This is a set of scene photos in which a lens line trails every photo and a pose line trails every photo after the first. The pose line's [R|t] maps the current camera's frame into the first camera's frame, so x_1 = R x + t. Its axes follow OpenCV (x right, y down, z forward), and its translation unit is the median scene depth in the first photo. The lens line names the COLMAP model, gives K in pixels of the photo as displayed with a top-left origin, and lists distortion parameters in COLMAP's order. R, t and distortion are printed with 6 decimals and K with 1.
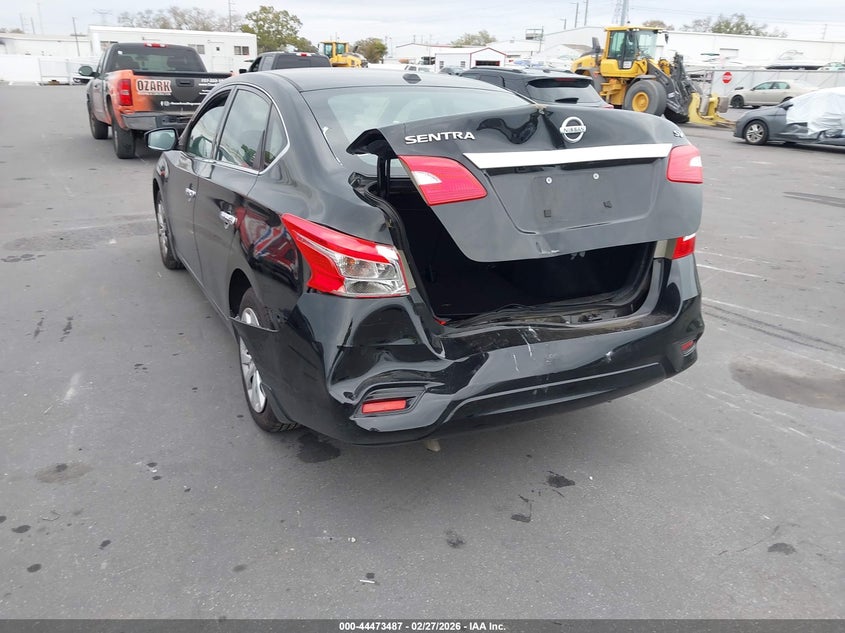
lens RADIAL K [[629.8, 0, 421.7], [0, 629.8, 317.9], [0, 0, 1]] dist [-0.030766, -0.001028]
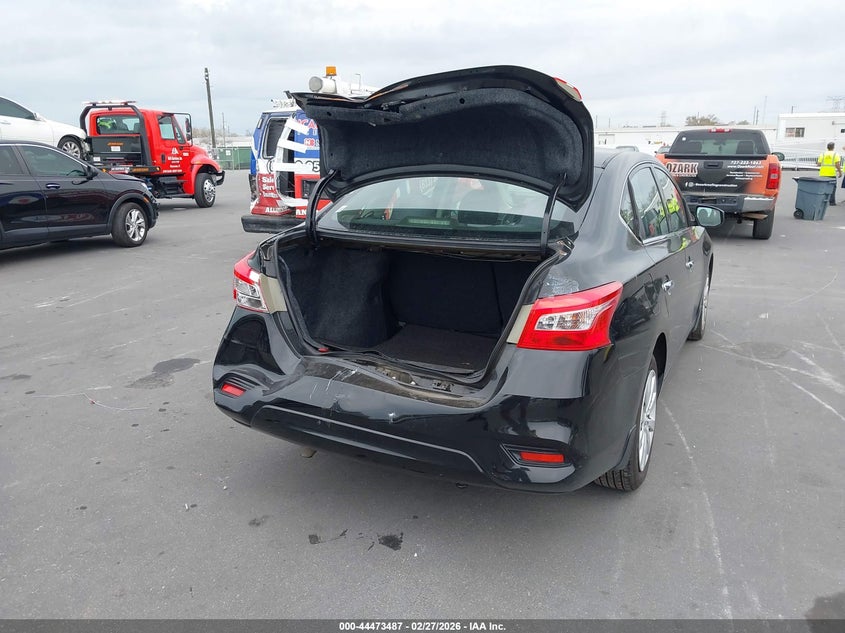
lens RADIAL K [[629.8, 0, 421.3], [0, 629.8, 314.9], [0, 0, 1]] dist [-0.030766, -0.001028]
pose [[0.596708, 0.162319, -0.785870, 0.176627], [-0.262593, 0.964907, -0.000088, -0.017419], [0.758277, 0.206417, 0.618392, 0.064980]]
